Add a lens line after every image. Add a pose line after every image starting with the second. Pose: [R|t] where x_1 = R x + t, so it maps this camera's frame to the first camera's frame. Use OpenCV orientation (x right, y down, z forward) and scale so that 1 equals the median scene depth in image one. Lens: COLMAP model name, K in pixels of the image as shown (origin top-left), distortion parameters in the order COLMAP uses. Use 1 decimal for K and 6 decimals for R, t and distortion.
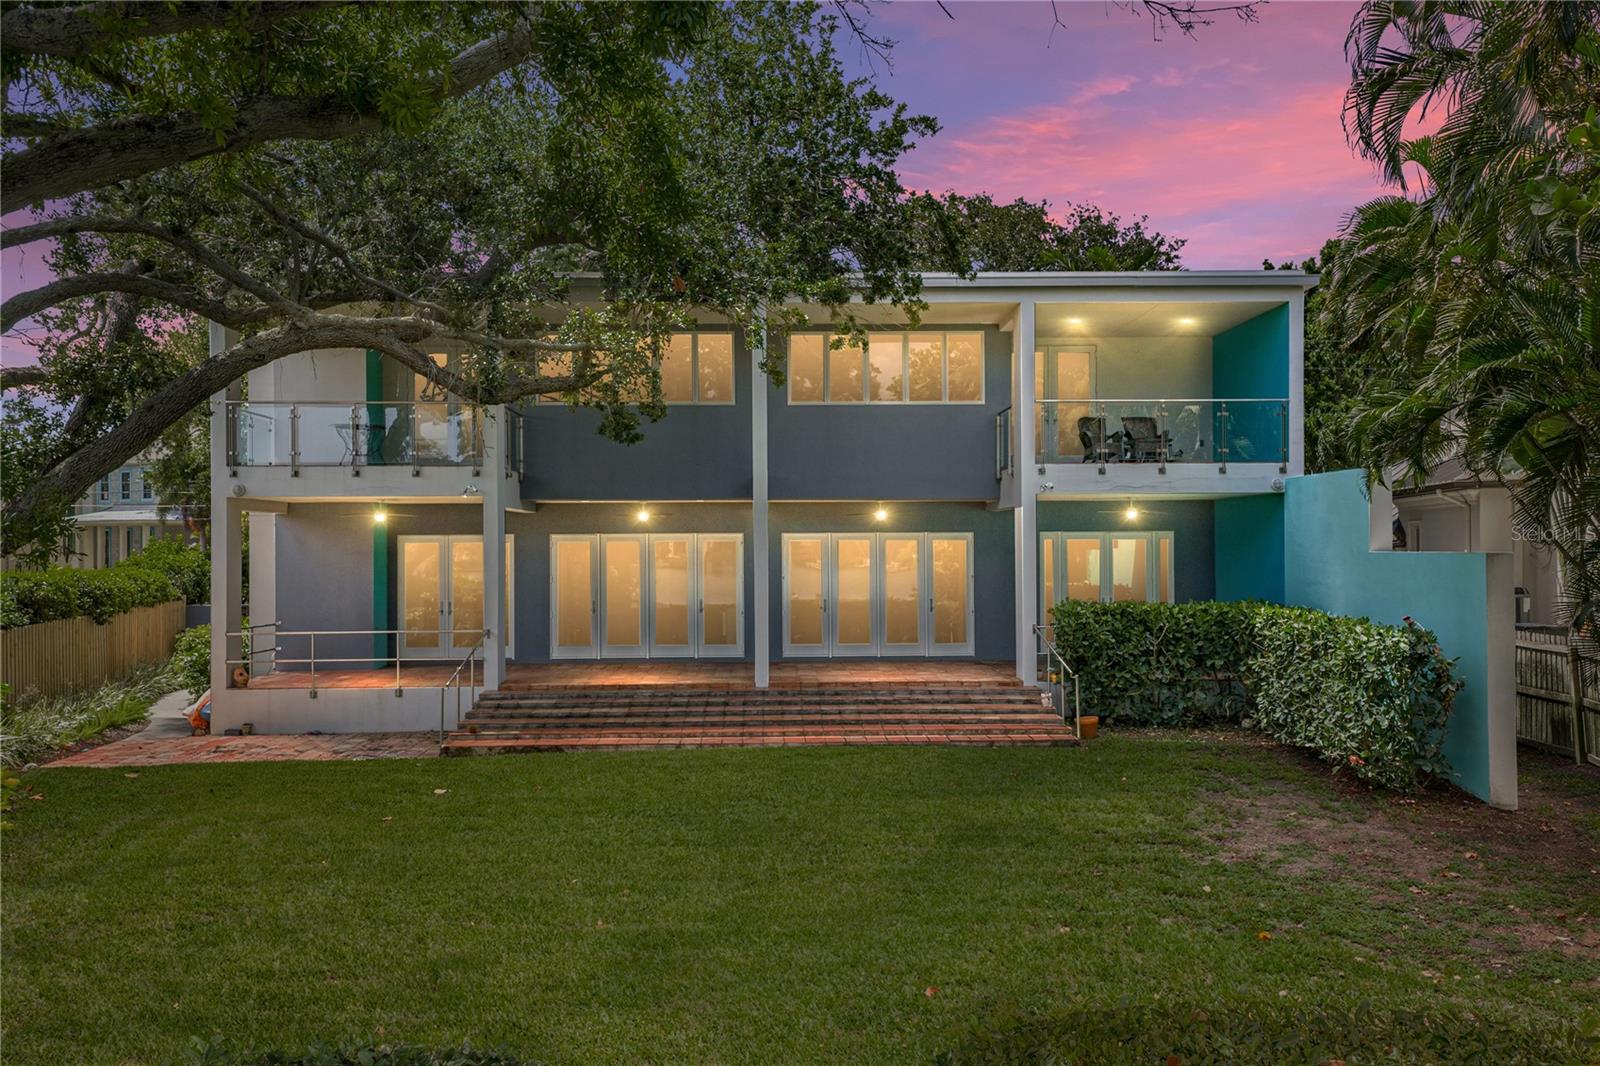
lens RADIAL K [[1326.5, 0, 798.8], [0, 1326.5, 538.8], [0, 0, 1]] dist [0.070803, -0.015967]
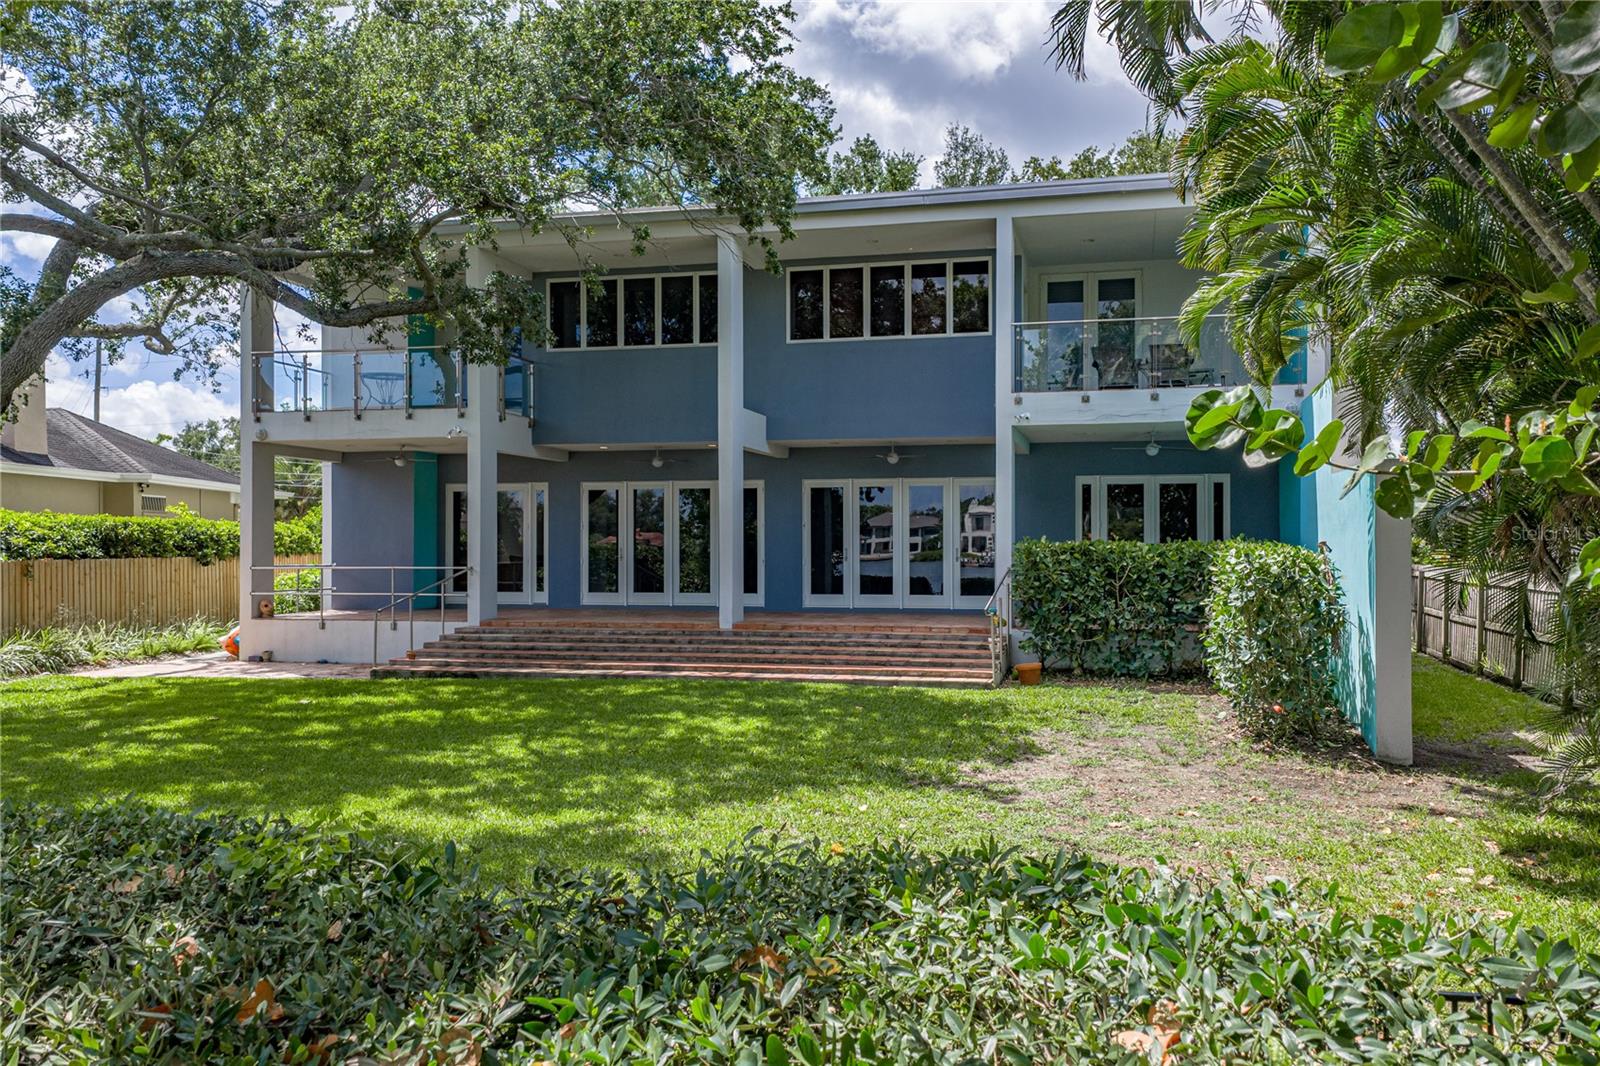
lens RADIAL K [[1326.5, 0, 805.1], [0, 1326.5, 544.4], [0, 0, 1]] dist [0.070803, -0.015967]
pose [[0.965340, 0.004452, -0.260957, 0.296383], [-0.003324, 0.999983, 0.004763, 0.047101], [0.260974, -0.003730, 0.965339, 0.076955]]
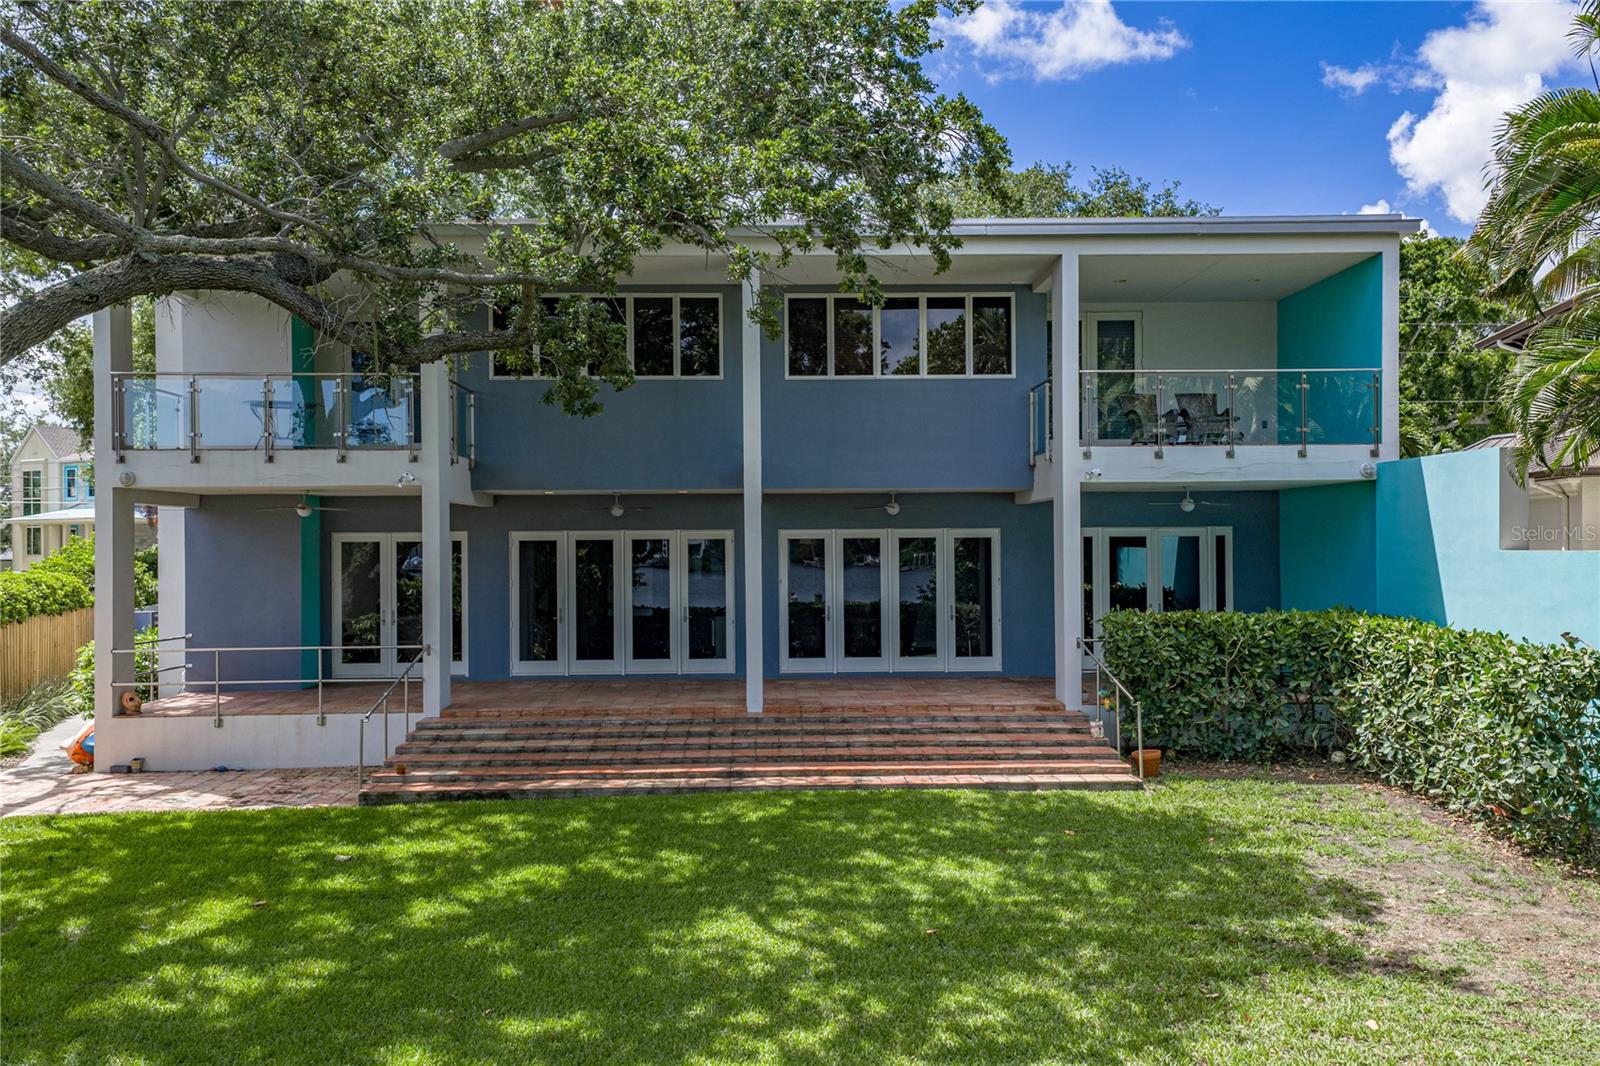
lens RADIAL K [[1326.5, 0, 798.6], [0, 1326.5, 538.6], [0, 0, 1]] dist [0.070803, -0.015967]
pose [[0.999997, -0.001916, 0.001162, -0.000821], [0.001914, 0.999997, 0.001601, 0.000312], [-0.001165, -0.001599, 0.999998, 0.166719]]
